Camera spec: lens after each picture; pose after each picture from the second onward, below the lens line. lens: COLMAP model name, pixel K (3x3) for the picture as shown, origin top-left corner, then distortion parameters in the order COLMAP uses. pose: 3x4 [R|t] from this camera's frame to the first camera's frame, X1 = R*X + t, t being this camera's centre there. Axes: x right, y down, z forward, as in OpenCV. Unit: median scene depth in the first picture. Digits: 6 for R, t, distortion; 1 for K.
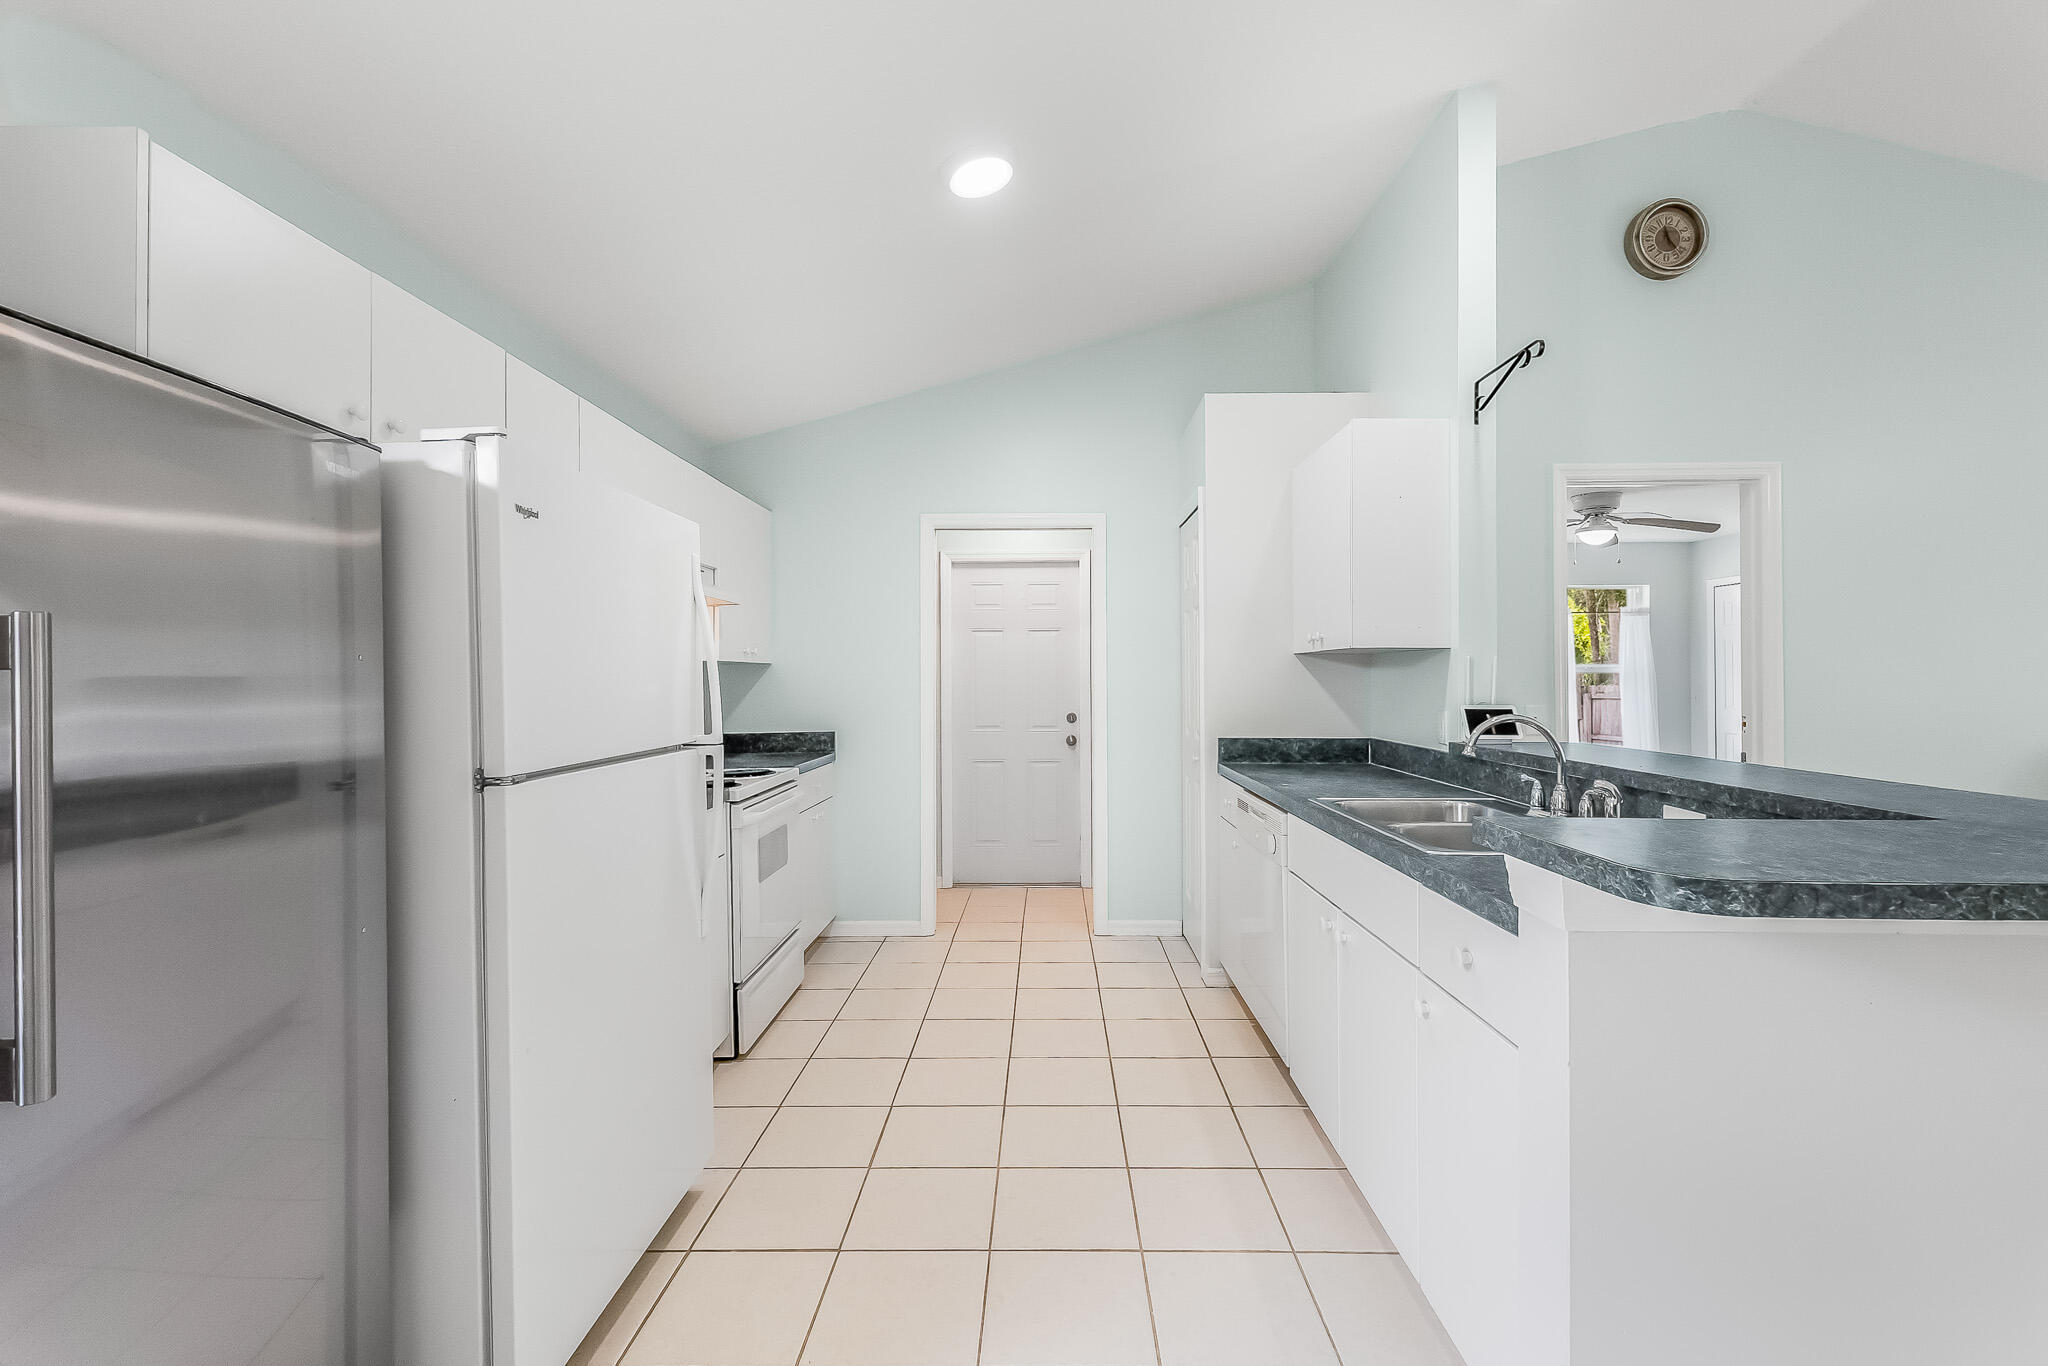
lens RADIAL K [[893.3, 0, 1024.0], [0, 893.3, 683.0], [0, 0, 1]] dist [-0.000155, -0.000034]
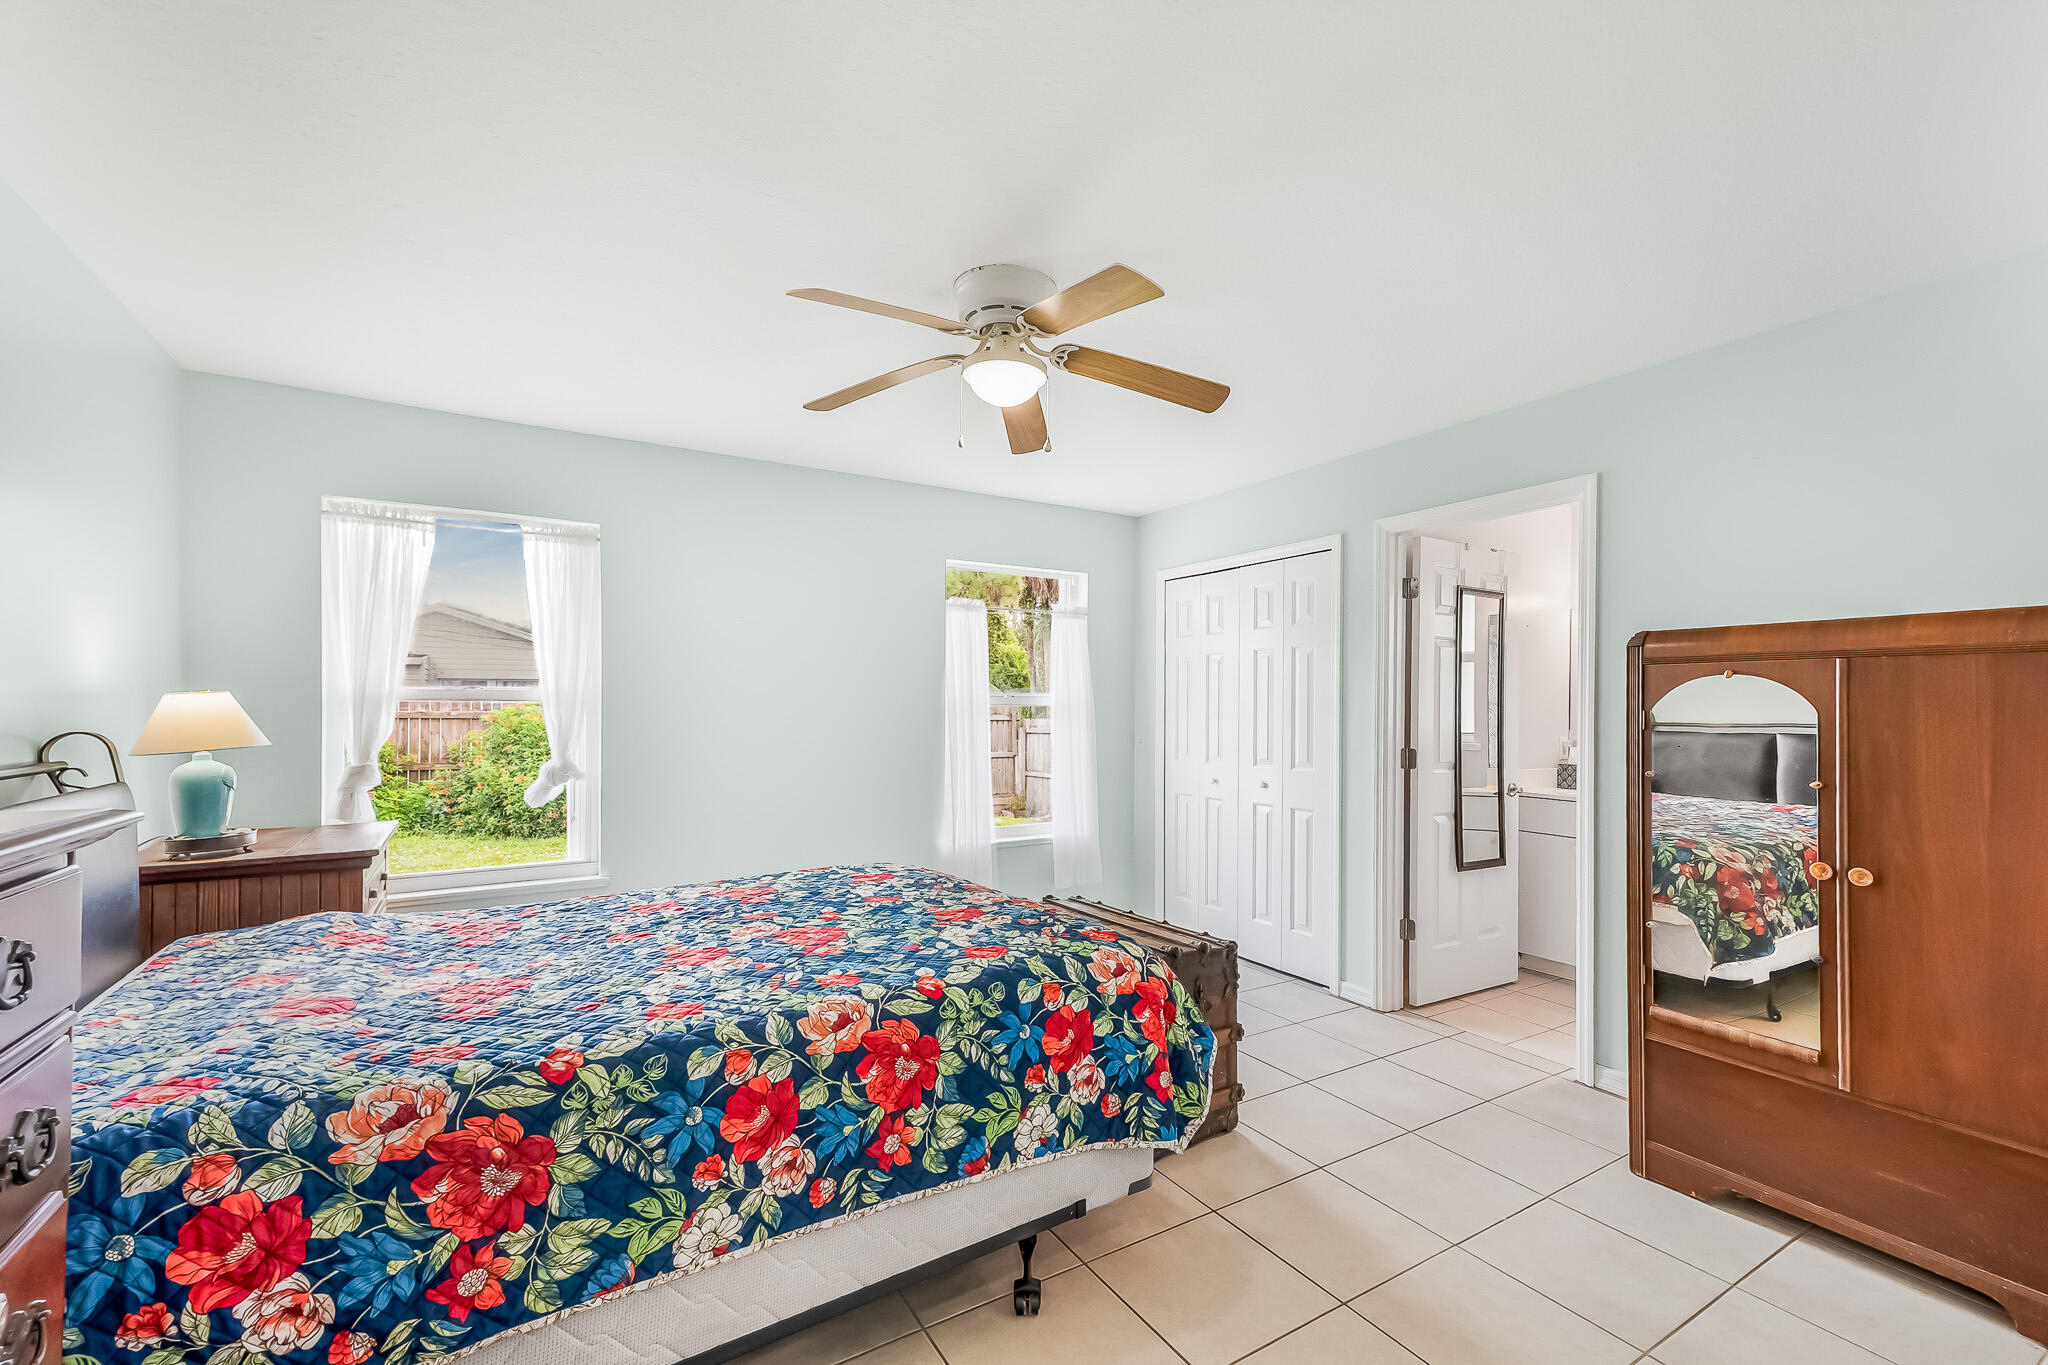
lens RADIAL K [[849.8, 0, 1024.9], [0, 849.8, 709.4], [0, 0, 1]] dist [0.001021, 0.000124]
pose [[0.849044, 0.009754, 0.528233, 0.560279], [-0.007703, 0.999952, -0.006083, -0.004899], [-0.528267, 0.001096, 0.849078, 0.834735]]
